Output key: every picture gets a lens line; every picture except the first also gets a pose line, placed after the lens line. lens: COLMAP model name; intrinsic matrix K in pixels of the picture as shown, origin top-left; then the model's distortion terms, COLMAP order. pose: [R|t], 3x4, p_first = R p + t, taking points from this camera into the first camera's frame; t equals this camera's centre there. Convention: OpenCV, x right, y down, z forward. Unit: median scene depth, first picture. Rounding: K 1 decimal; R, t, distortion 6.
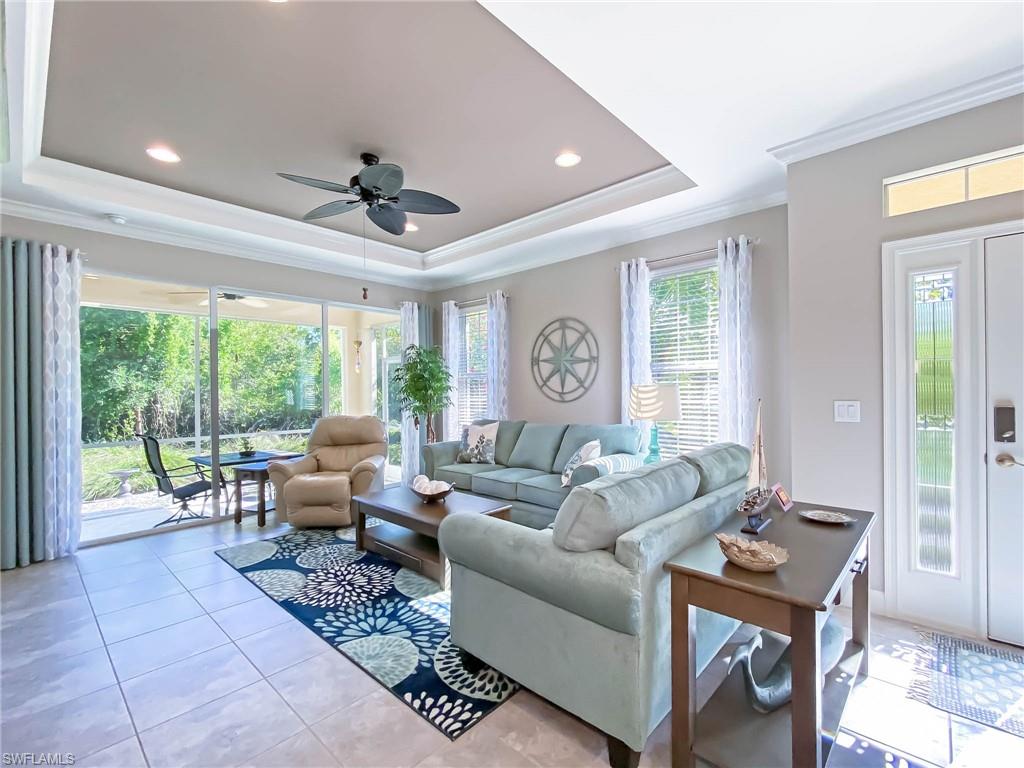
lens RADIAL K [[458.7, 0, 512.0], [0, 458.7, 384.0], [0, 0, 1]] dist [0.000079, -0.000340]
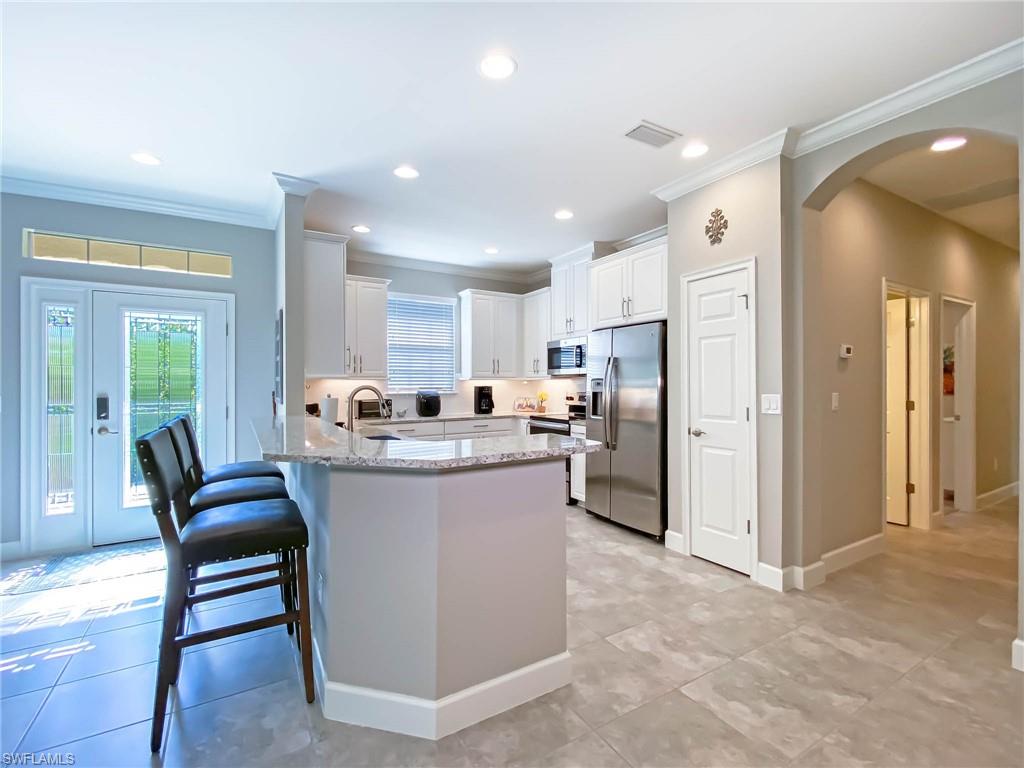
lens RADIAL K [[457.6, 0, 512.0], [0, 457.6, 384.0], [0, 0, 1]] dist [0.000569, 0.000152]
pose [[0.289519, 0.006035, 0.957153, -0.030025], [-0.012437, 0.999919, -0.002543, -0.007742], [-0.957092, -0.011168, 0.289571, -0.527927]]
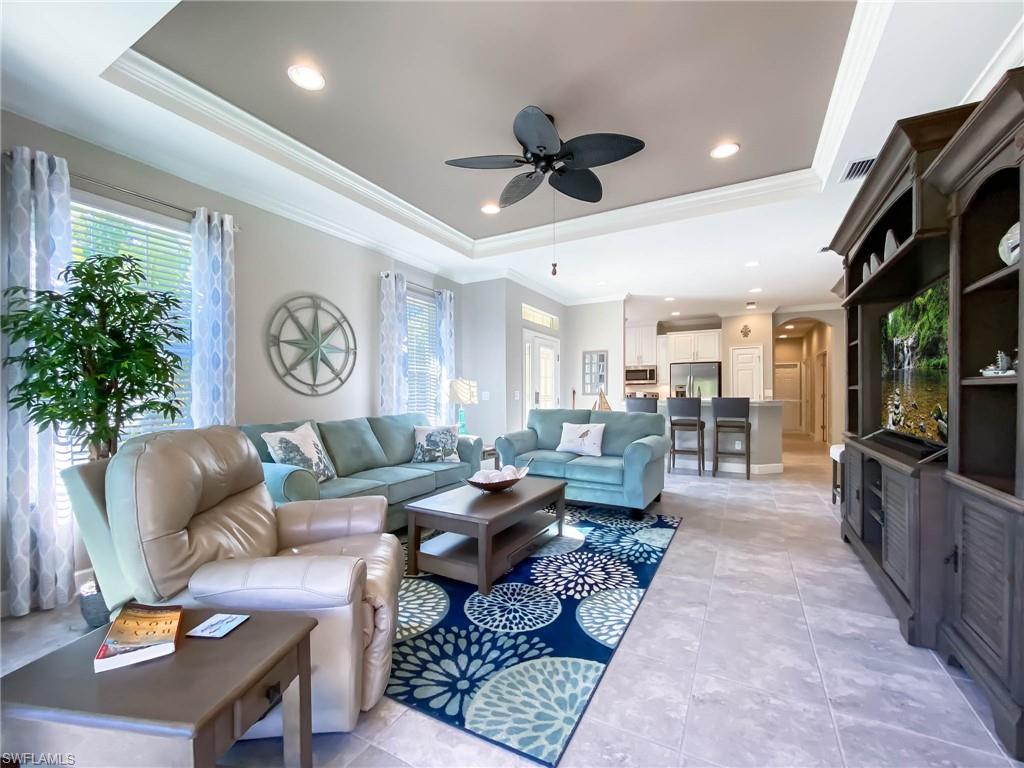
lens RADIAL K [[415.1, 0, 511.3], [0, 415.1, 418.7], [0, 0, 1]] dist [-0.000834, -0.000077]
pose [[-0.230454, -0.041235, 0.972209, -1.121082], [-0.000036, 0.999102, 0.042367, 0.076107], [-0.973083, 0.009728, -0.230249, 1.298916]]
